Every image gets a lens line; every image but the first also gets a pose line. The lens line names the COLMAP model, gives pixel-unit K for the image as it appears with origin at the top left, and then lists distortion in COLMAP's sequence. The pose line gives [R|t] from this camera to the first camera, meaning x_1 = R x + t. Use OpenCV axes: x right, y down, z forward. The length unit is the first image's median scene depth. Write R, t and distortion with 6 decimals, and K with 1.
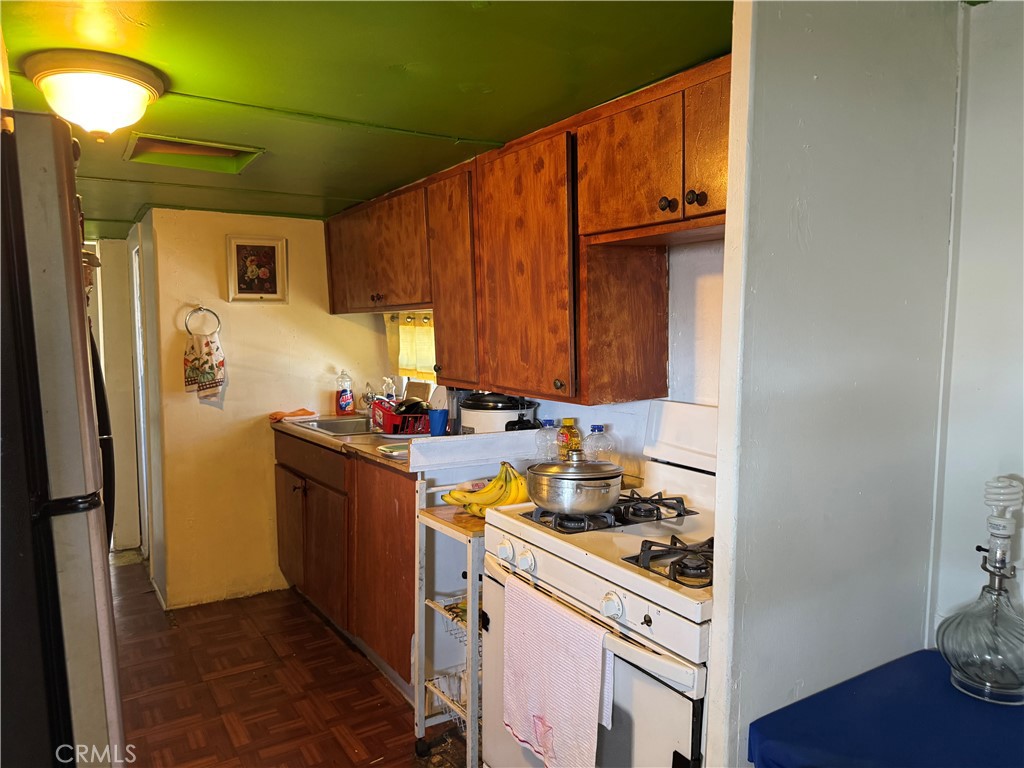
lens RADIAL K [[719.6, 0, 501.2], [0, 719.6, 400.8], [0, 0, 1]] dist [0.024742, -0.017630]
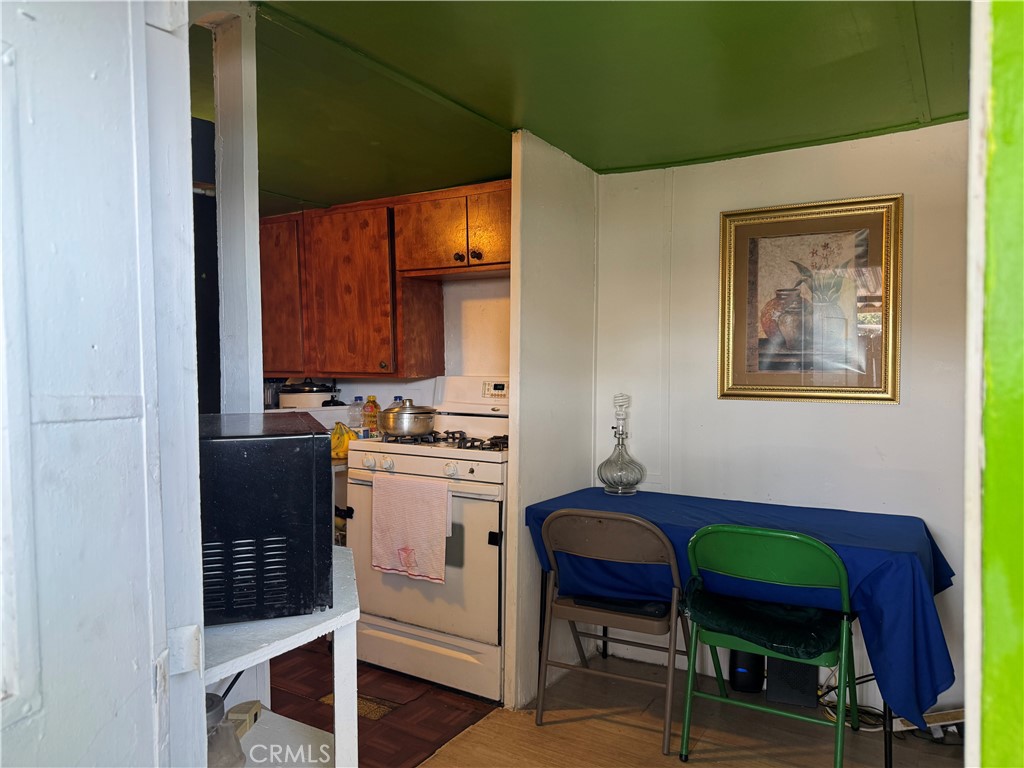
lens RADIAL K [[719.6, 0, 513.5], [0, 719.6, 387.0], [0, 0, 1]] dist [0.024742, -0.017630]
pose [[0.897622, -0.006502, 0.440719, -0.353098], [0.038112, 0.997291, -0.062911, 0.133823], [-0.439116, 0.073267, 0.895438, -0.511424]]
